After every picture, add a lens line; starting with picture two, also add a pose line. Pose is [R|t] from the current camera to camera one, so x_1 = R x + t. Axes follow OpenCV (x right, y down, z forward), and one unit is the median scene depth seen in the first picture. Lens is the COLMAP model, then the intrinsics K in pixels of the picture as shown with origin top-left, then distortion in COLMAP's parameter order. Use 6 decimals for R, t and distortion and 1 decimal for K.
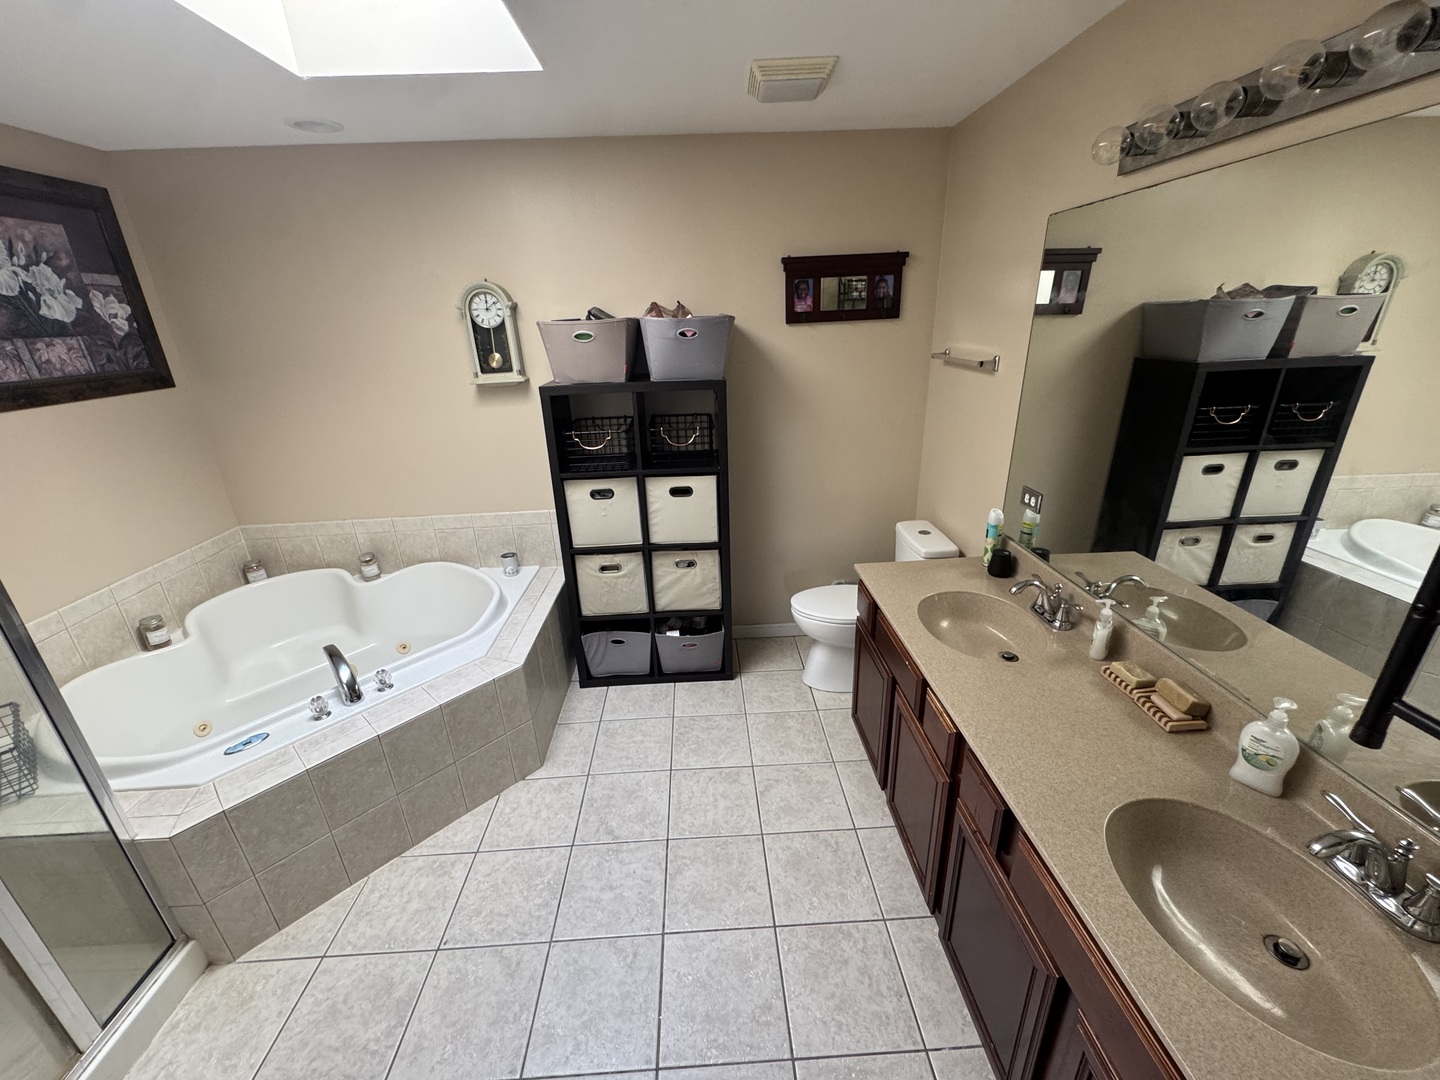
lens RADIAL K [[576.0, 0, 718.0], [0, 576.0, 539.5], [0, 0, 1]] dist [-0.004983, 0.000591]
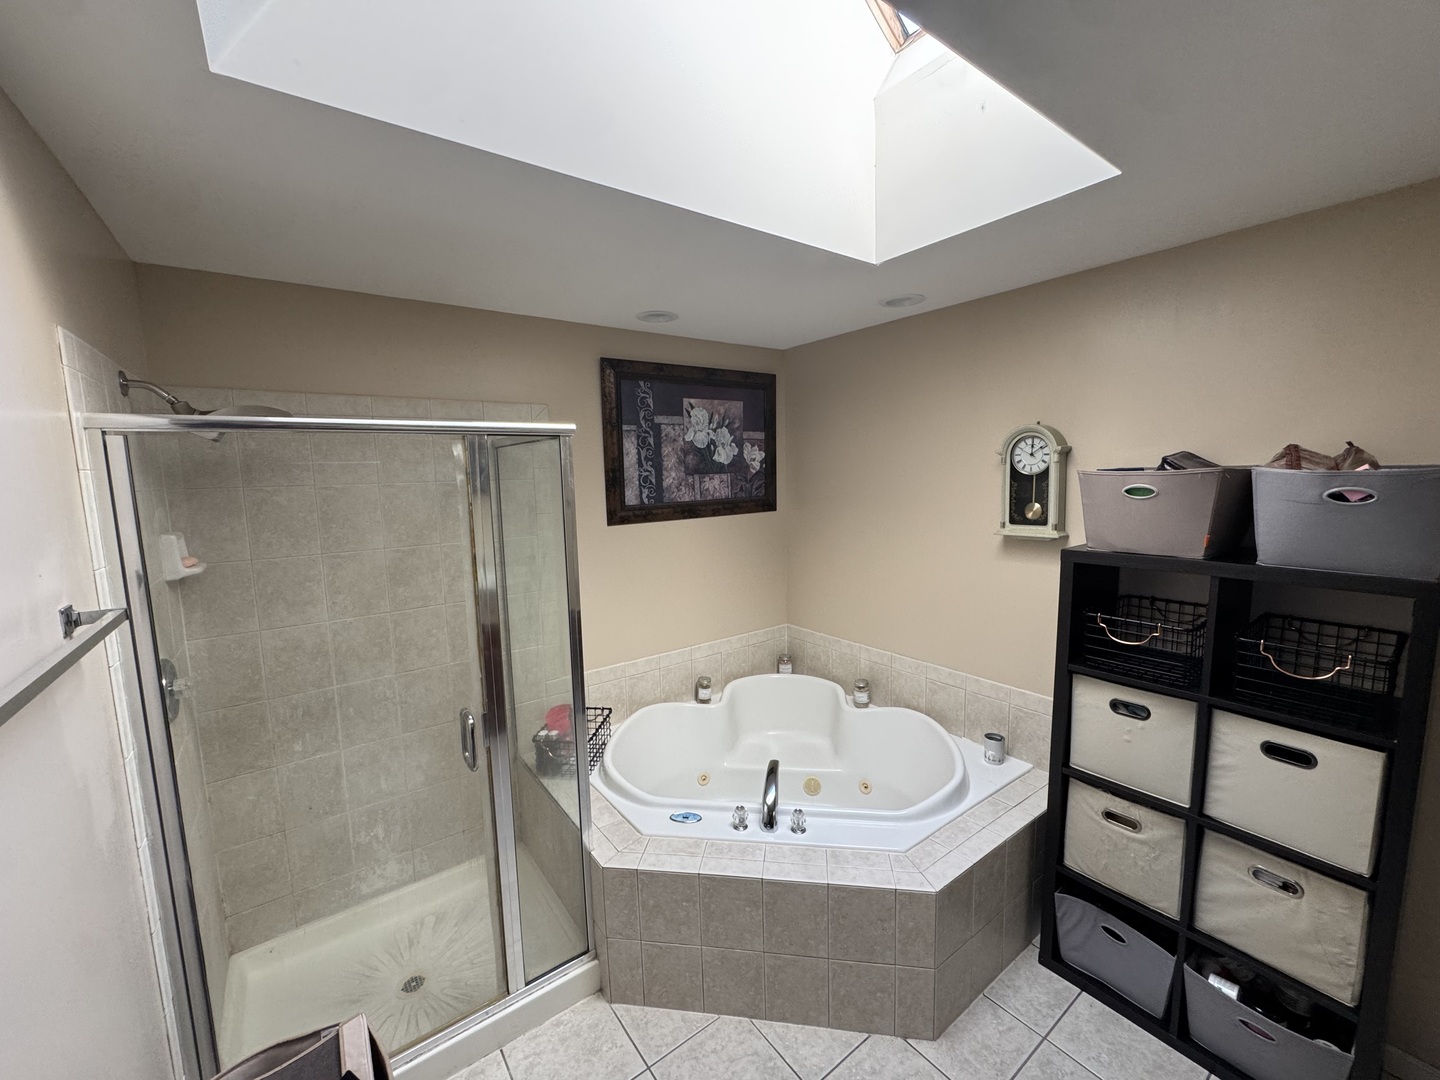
lens RADIAL K [[576.0, 0, 718.0], [0, 576.0, 539.5], [0, 0, 1]] dist [-0.004983, 0.000591]
pose [[0.557615, 0.119165, -0.821502, 0.065422], [-0.294971, 0.953499, -0.061907, -0.088654], [0.775924, 0.276839, 0.566835, 0.184677]]
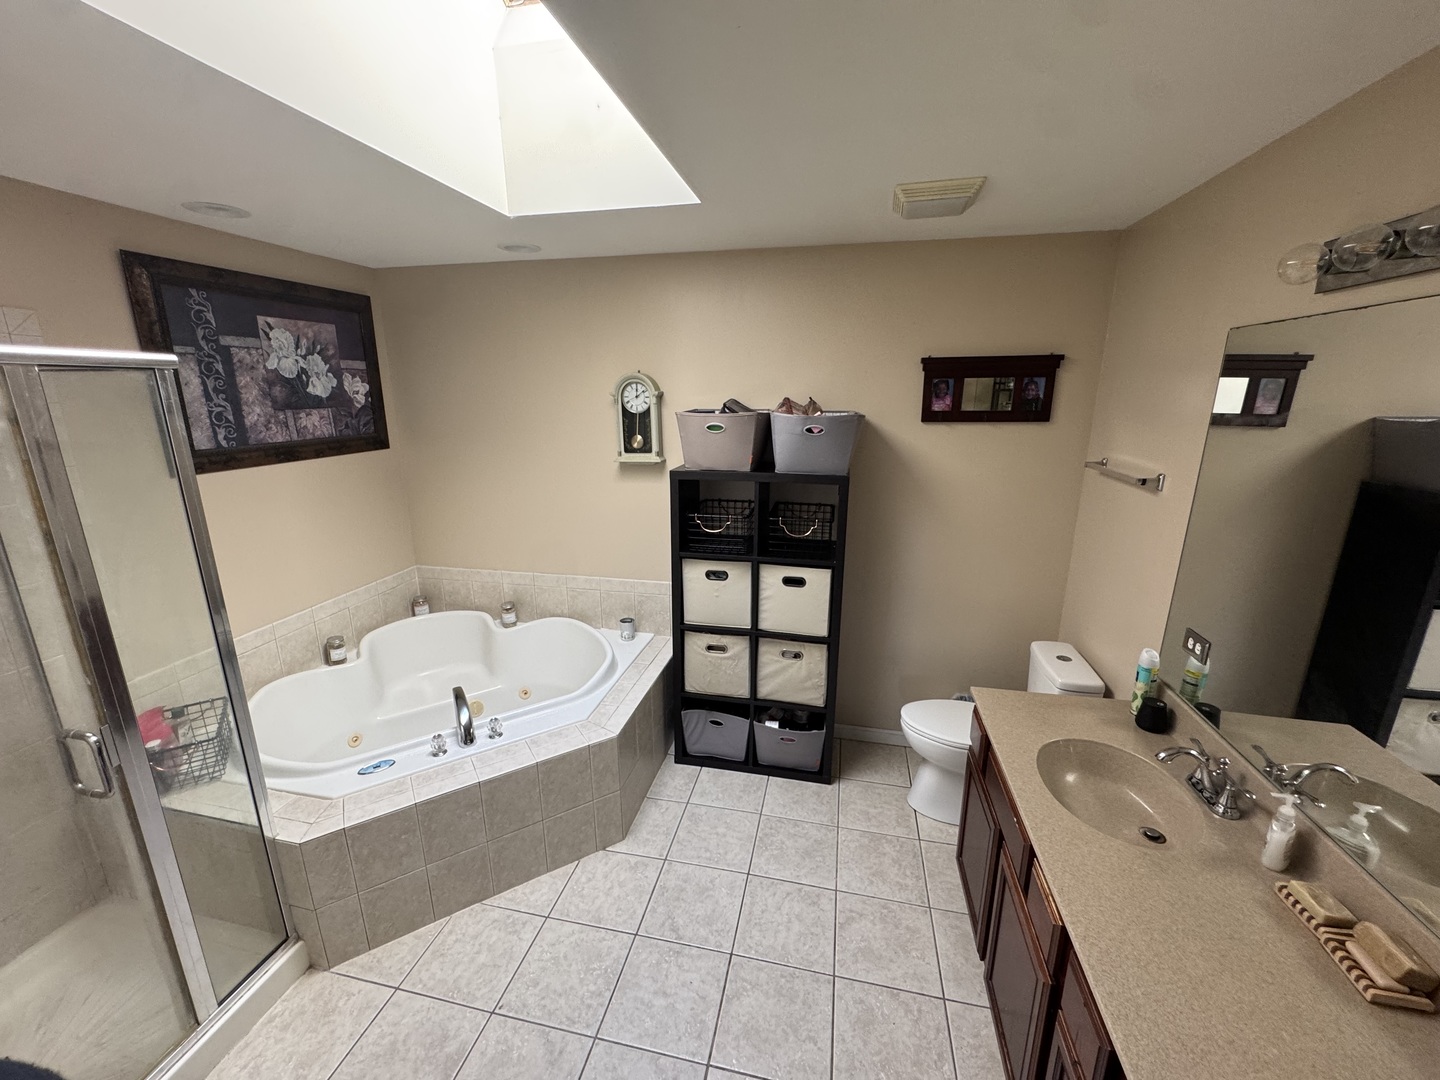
lens RADIAL K [[576.0, 0, 718.0], [0, 576.0, 539.5], [0, 0, 1]] dist [-0.004983, 0.000591]
pose [[0.965862, 0.096610, -0.240370, 0.042663], [-0.122868, 0.987697, -0.096736, -0.044900], [0.228067, 0.122967, 0.965849, 0.003646]]
